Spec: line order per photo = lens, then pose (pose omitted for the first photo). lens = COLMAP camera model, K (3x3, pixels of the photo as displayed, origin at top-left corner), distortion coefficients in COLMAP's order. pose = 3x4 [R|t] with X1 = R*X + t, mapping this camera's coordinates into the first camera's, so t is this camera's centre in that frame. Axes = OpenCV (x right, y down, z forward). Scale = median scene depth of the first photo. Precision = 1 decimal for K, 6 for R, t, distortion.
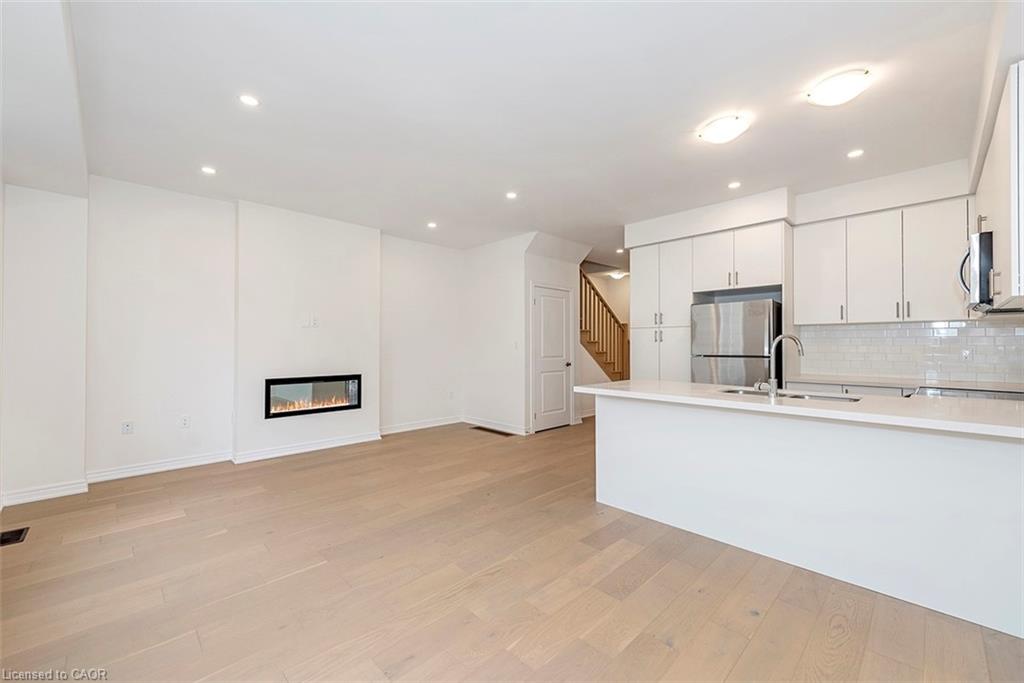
lens RADIAL K [[405.2, 0, 504.8], [0, 405.2, 340.6], [0, 0, 1]] dist [0.013228, -0.000017]
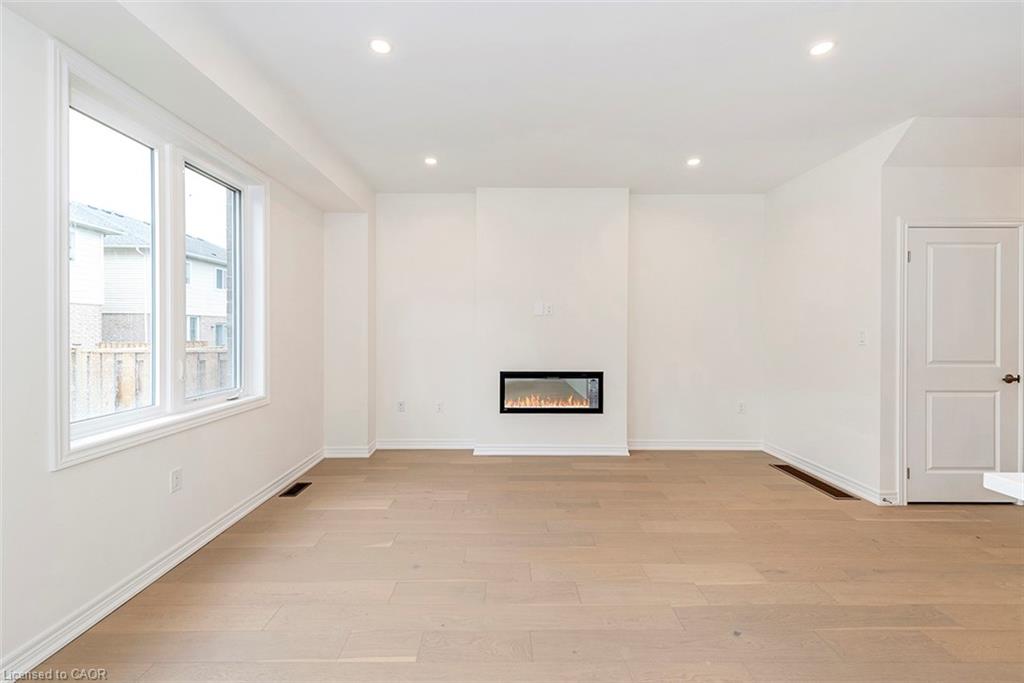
lens RADIAL K [[408.9, 0, 508.2], [0, 408.9, 331.1], [0, 0, 1]] dist [0.008843, -0.000252]
pose [[0.727821, 0.004907, -0.685750, 0.079982], [0.006024, 0.999890, 0.013548, -0.012178], [0.685741, -0.013992, 0.727711, 0.319538]]
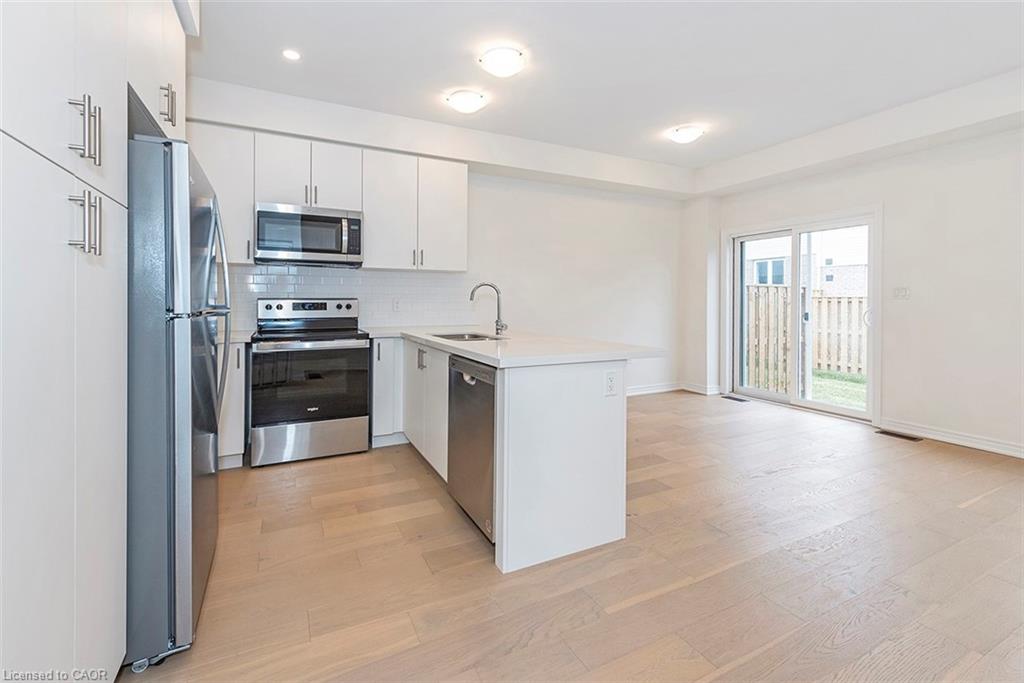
lens RADIAL K [[431.8, 0, 488.0], [0, 431.8, 303.0], [0, 0, 1]] dist [0.014290, -0.000118]
pose [[-0.954824, -0.002393, 0.297161, 0.167316], [-0.003971, 0.999981, -0.004706, 0.028081], [-0.297144, -0.005673, -0.954816, 1.230363]]
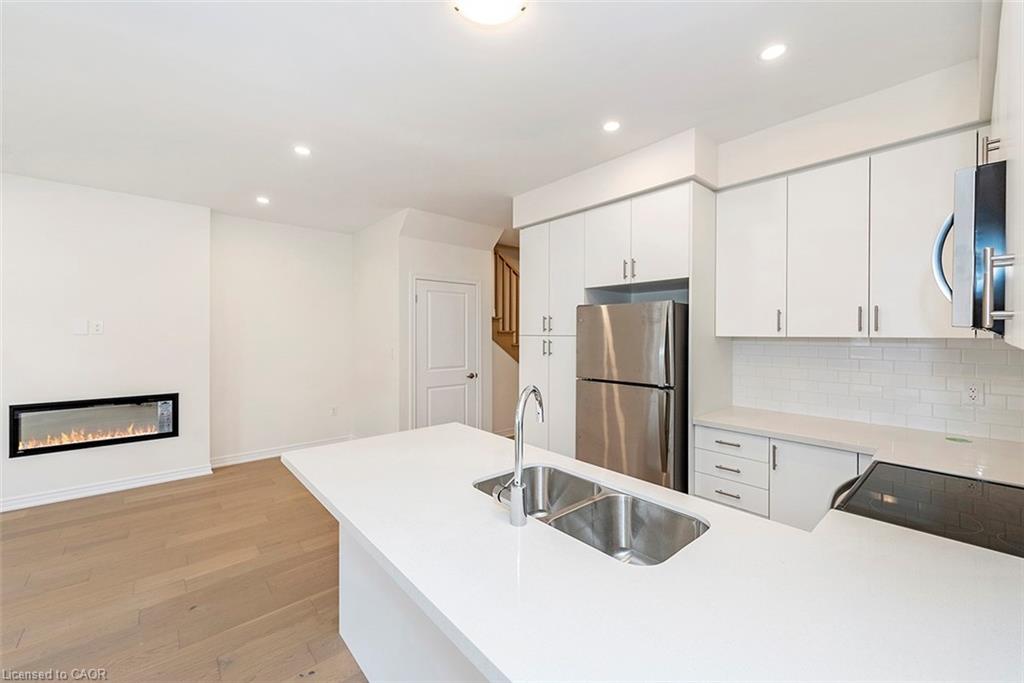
lens RADIAL K [[399.9, 0, 506.9], [0, 399.9, 334.5], [0, 0, 1]] dist [0.009956, -0.000534]
pose [[0.998902, 0.002010, -0.046814, 0.365722], [-0.001417, 0.999918, 0.012694, -0.047136], [0.046836, -0.012613, 0.998823, 0.295512]]
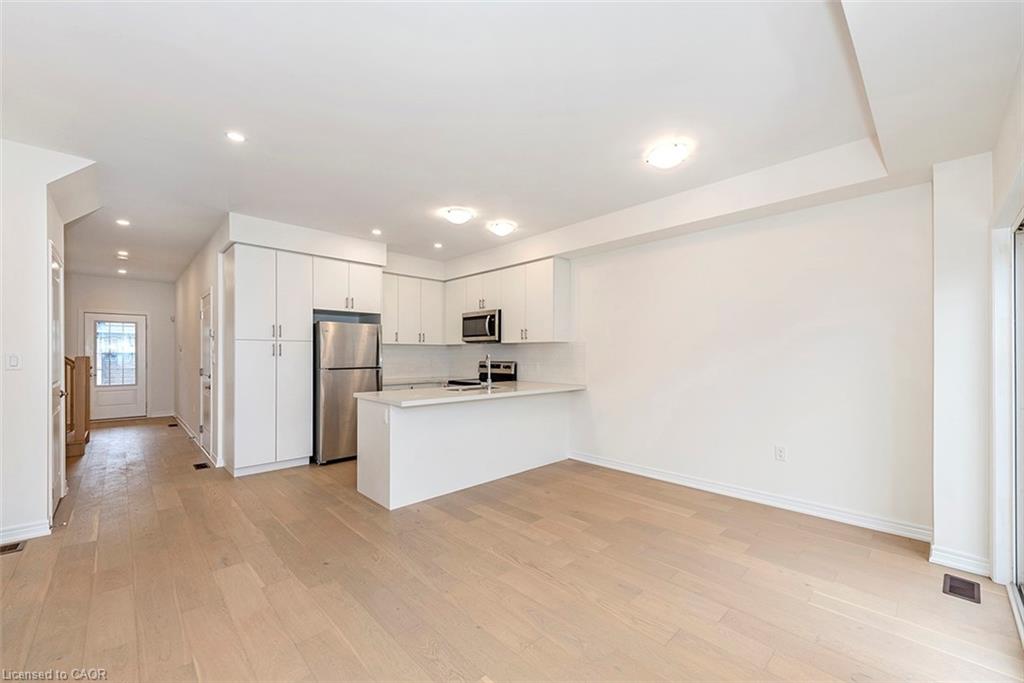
lens RADIAL K [[405.6, 0, 508.4], [0, 405.6, 354.2], [0, 0, 1]] dist [0.001933, 0.000010]
pose [[0.000715, 0.003160, 0.999995, -0.590595], [-0.010186, 0.999943, -0.003153, -0.003682], [-0.999948, -0.010184, 0.000747, 0.505851]]
